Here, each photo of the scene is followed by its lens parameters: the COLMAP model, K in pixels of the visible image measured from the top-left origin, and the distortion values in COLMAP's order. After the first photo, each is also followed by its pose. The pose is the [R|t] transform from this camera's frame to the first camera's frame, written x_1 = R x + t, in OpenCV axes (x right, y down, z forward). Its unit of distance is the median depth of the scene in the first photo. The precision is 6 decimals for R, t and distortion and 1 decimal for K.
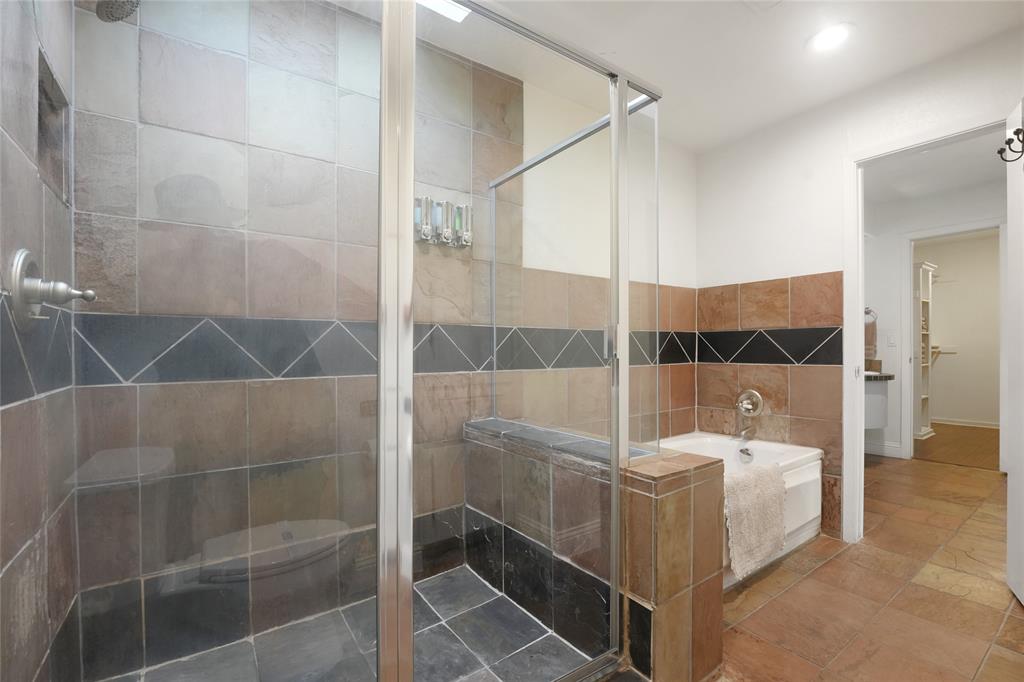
lens RADIAL K [[439.1, 0, 512.0], [0, 439.1, 341.0], [0, 0, 1]] dist [-0.021061, 0.000074]
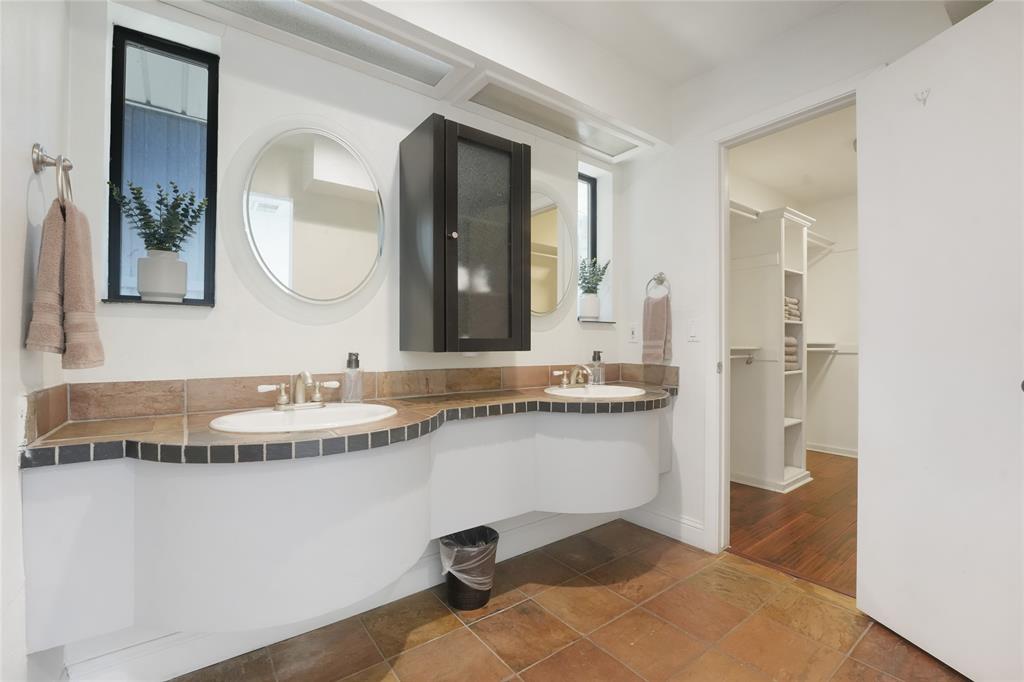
lens RADIAL K [[439.1, 0, 512.0], [0, 439.1, 341.0], [0, 0, 1]] dist [-0.021061, 0.000074]
pose [[0.999065, -0.001013, 0.043227, 1.325024], [0.001158, 0.999994, -0.003336, 0.028688], [-0.043223, 0.003382, 0.999060, 0.967163]]
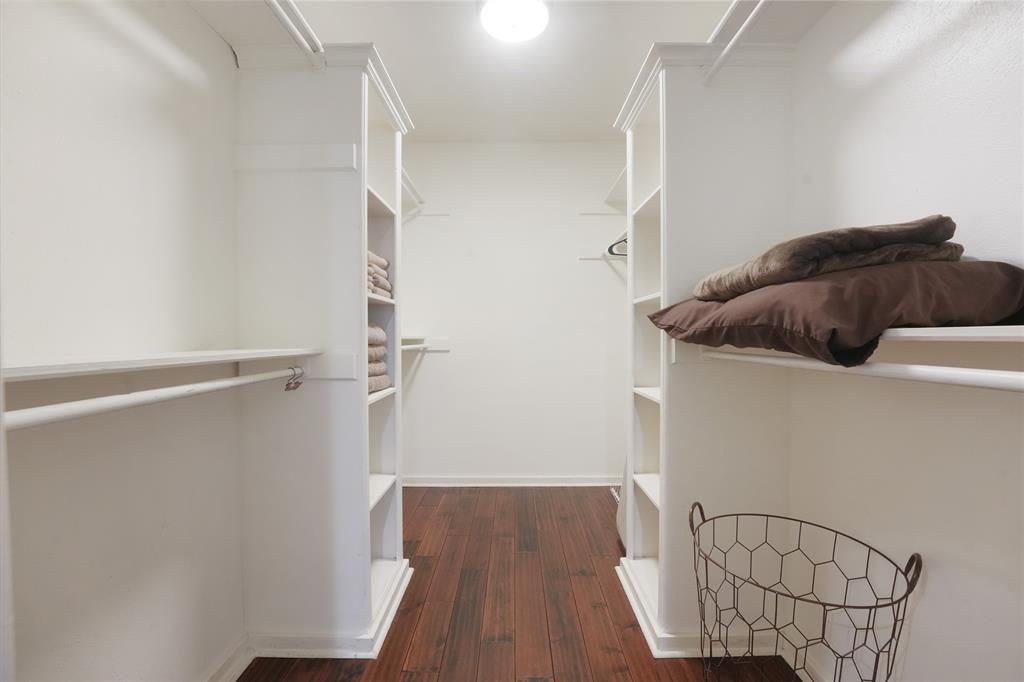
lens RADIAL K [[415.2, 0, 512.0], [0, 415.2, 341.0], [0, 0, 1]] dist [-0.026465, 0.000377]
pose [[0.571024, -0.016350, 0.820771, 1.934338], [0.006874, 0.999862, 0.015135, 0.025329], [-0.820905, -0.003000, 0.571057, 1.887725]]
